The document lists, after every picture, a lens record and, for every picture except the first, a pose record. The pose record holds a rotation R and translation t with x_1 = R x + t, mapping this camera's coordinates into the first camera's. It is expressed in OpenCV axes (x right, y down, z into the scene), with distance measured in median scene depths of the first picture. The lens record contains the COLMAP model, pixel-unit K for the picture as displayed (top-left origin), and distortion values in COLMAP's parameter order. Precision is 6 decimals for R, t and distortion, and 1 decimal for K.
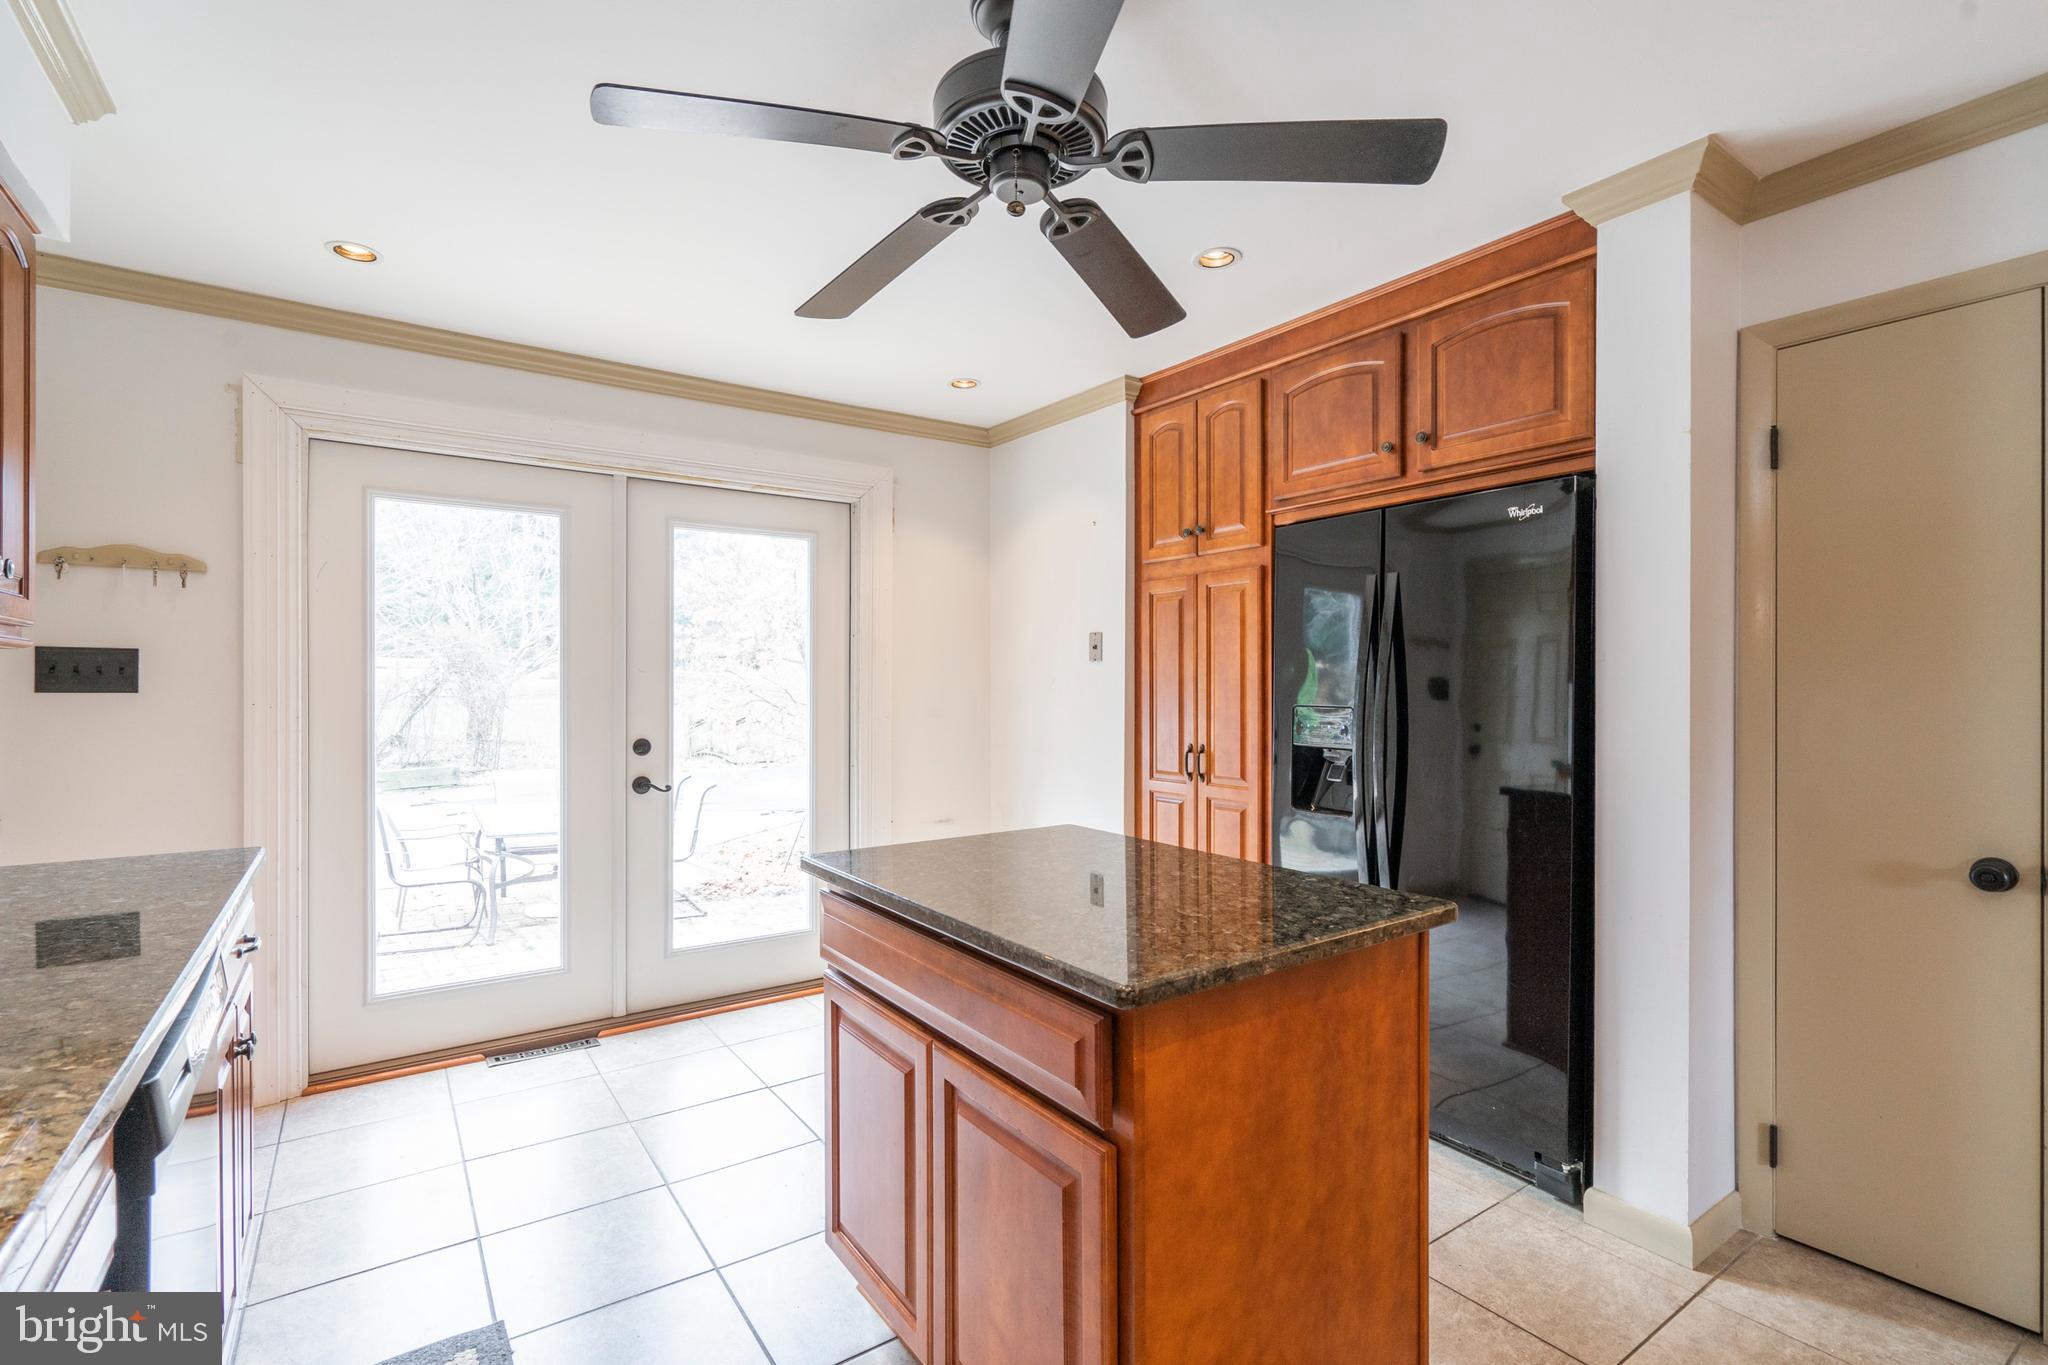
lens RADIAL K [[931.1, 0, 1028.6], [0, 931.1, 685.8], [0, 0, 1]] dist [-0.012115, 0.000110]
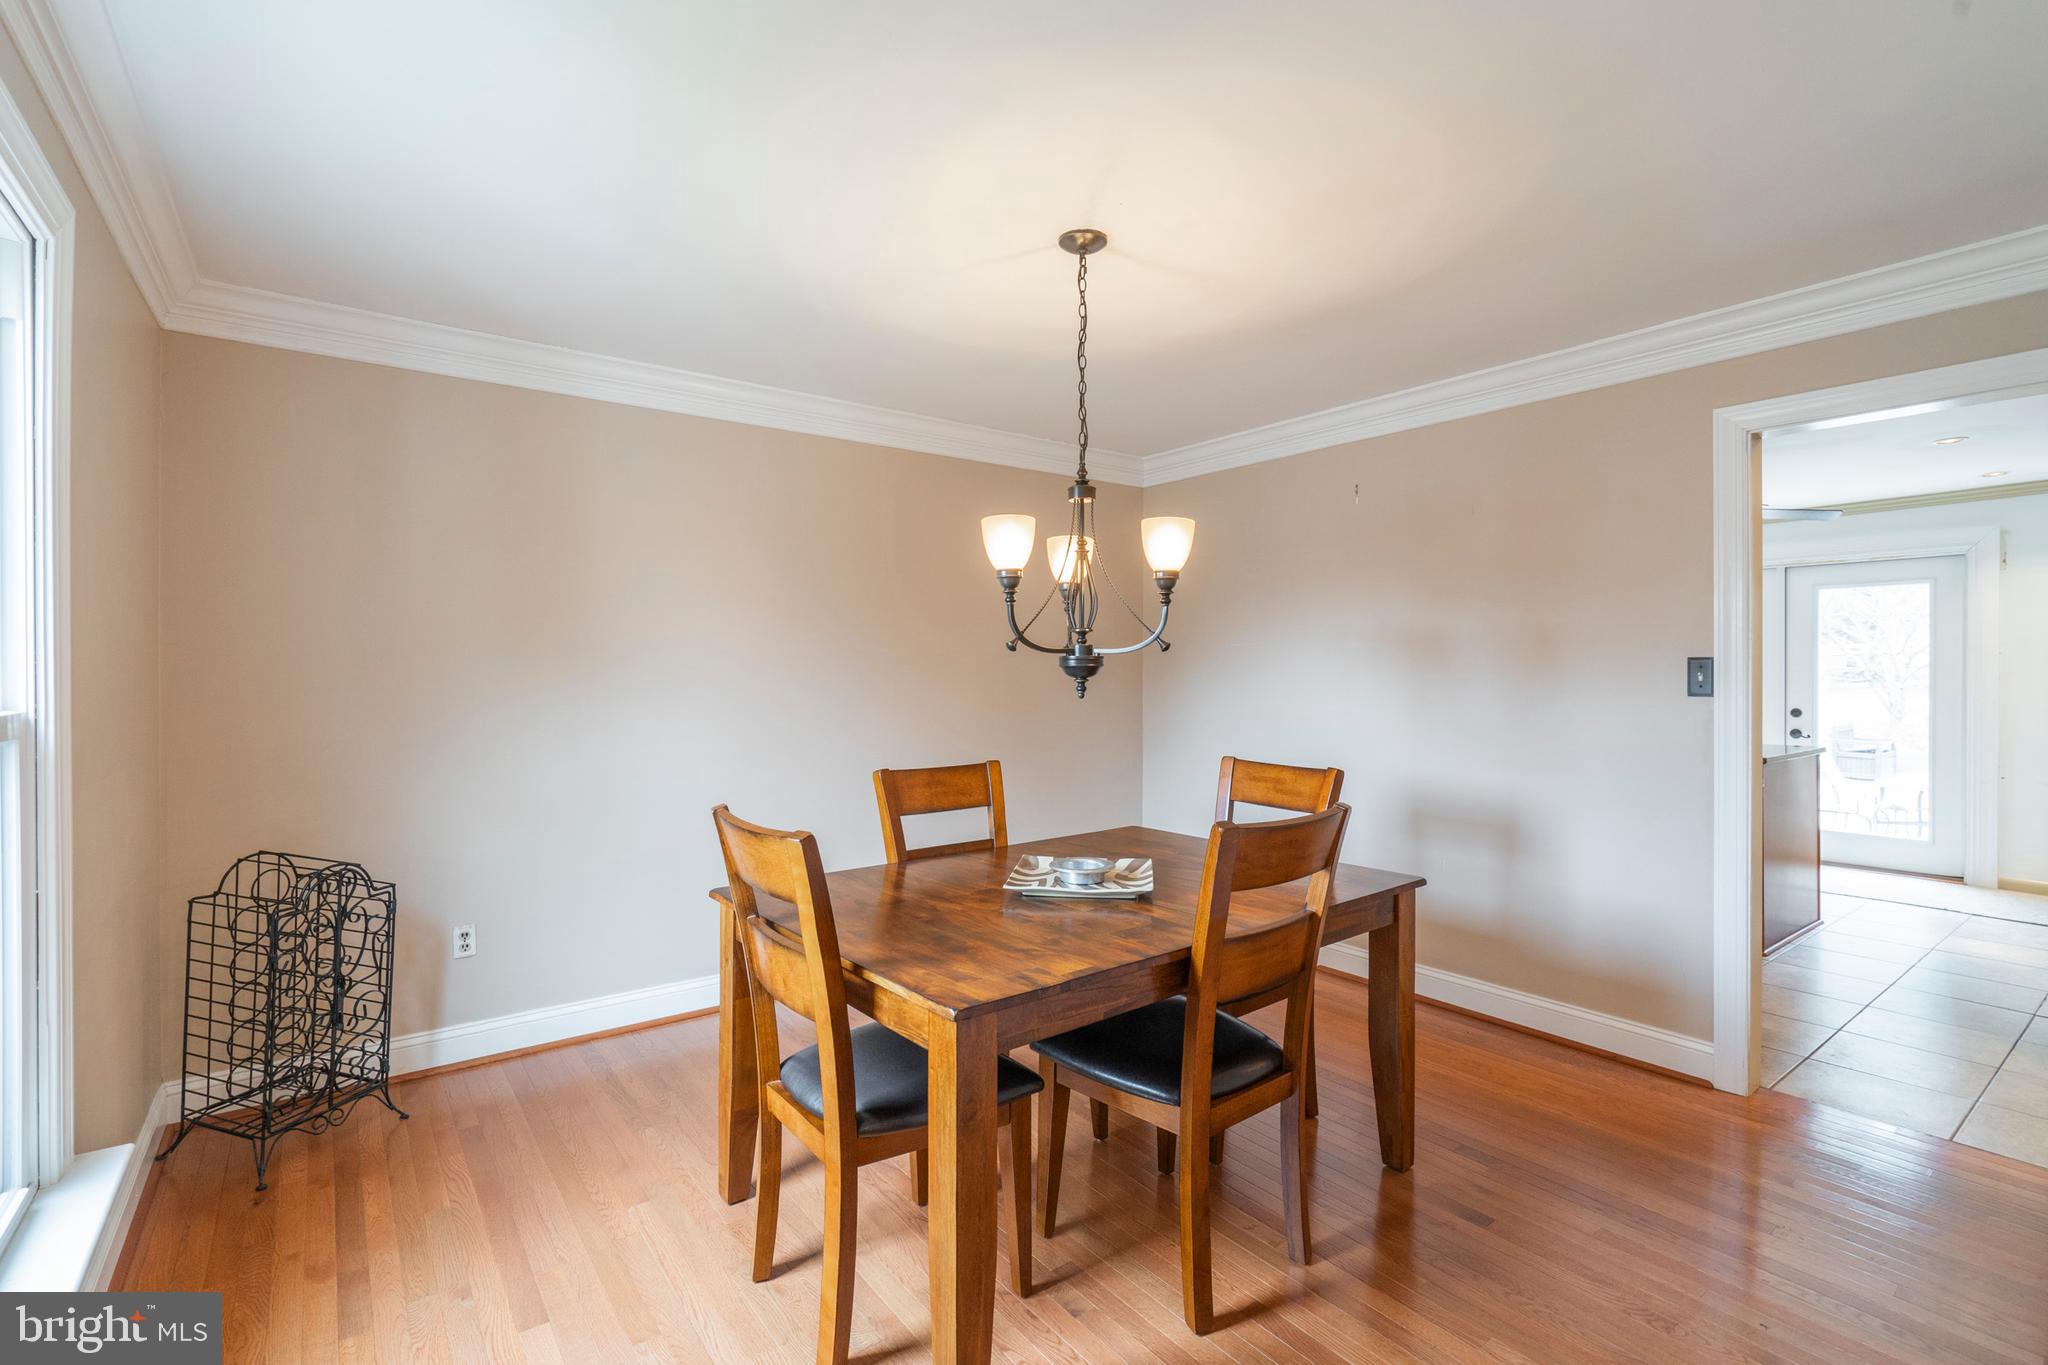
lens RADIAL K [[931.1, 0, 1020.7], [0, 931.1, 677.8], [0, 0, 1]] dist [-0.012115, 0.000110]
pose [[0.054908, -0.012955, -0.998407, 1.375269], [-0.013795, 0.999811, -0.013732, 0.044507], [0.998396, 0.014527, 0.054719, -0.655795]]
